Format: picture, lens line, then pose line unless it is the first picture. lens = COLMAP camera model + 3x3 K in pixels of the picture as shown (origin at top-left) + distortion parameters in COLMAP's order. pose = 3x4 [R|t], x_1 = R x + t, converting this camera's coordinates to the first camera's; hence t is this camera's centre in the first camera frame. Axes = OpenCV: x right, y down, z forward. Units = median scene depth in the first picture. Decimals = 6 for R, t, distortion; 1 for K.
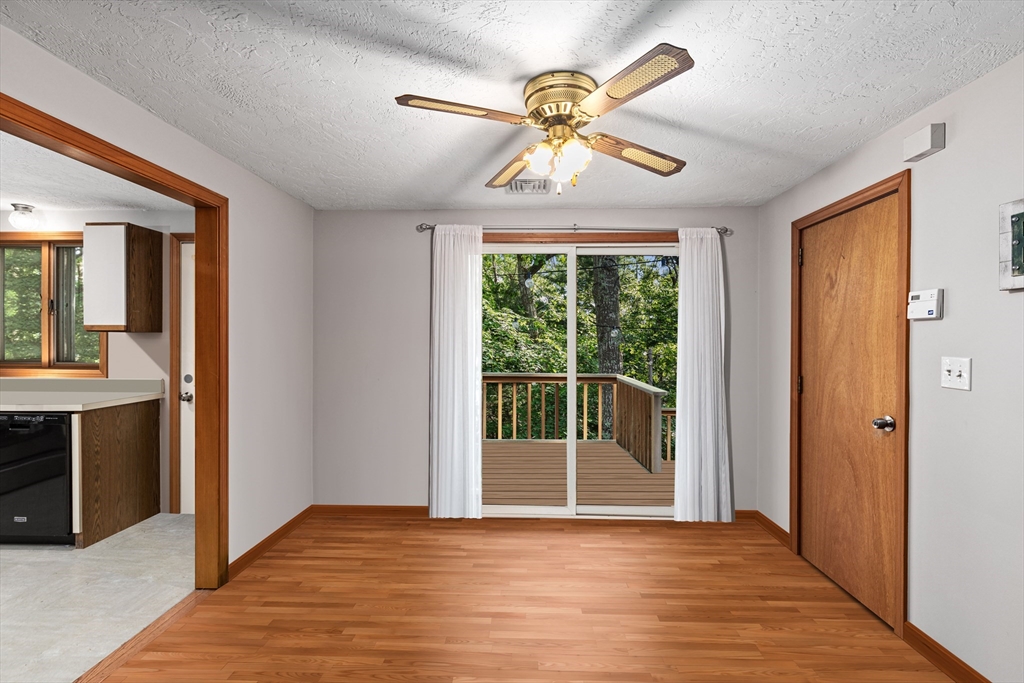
lens RADIAL K [[476.0, 0, 513.7], [0, 476.0, 349.2], [0, 0, 1]] dist [-0.000255, -0.000816]
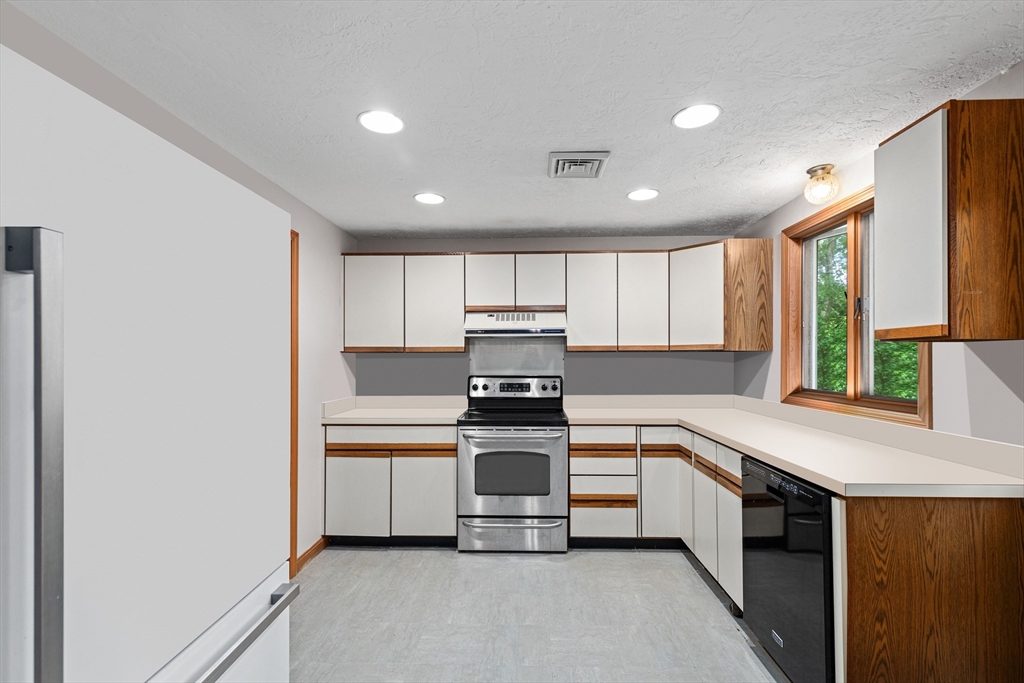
lens RADIAL K [[476.0, 0, 513.7], [0, 476.0, 349.2], [0, 0, 1]] dist [-0.000255, -0.000816]
pose [[0.036606, -0.020090, -0.999128, -0.369483], [-0.020462, 0.999573, -0.020849, -0.008289], [0.999120, 0.021207, 0.036180, 0.561691]]
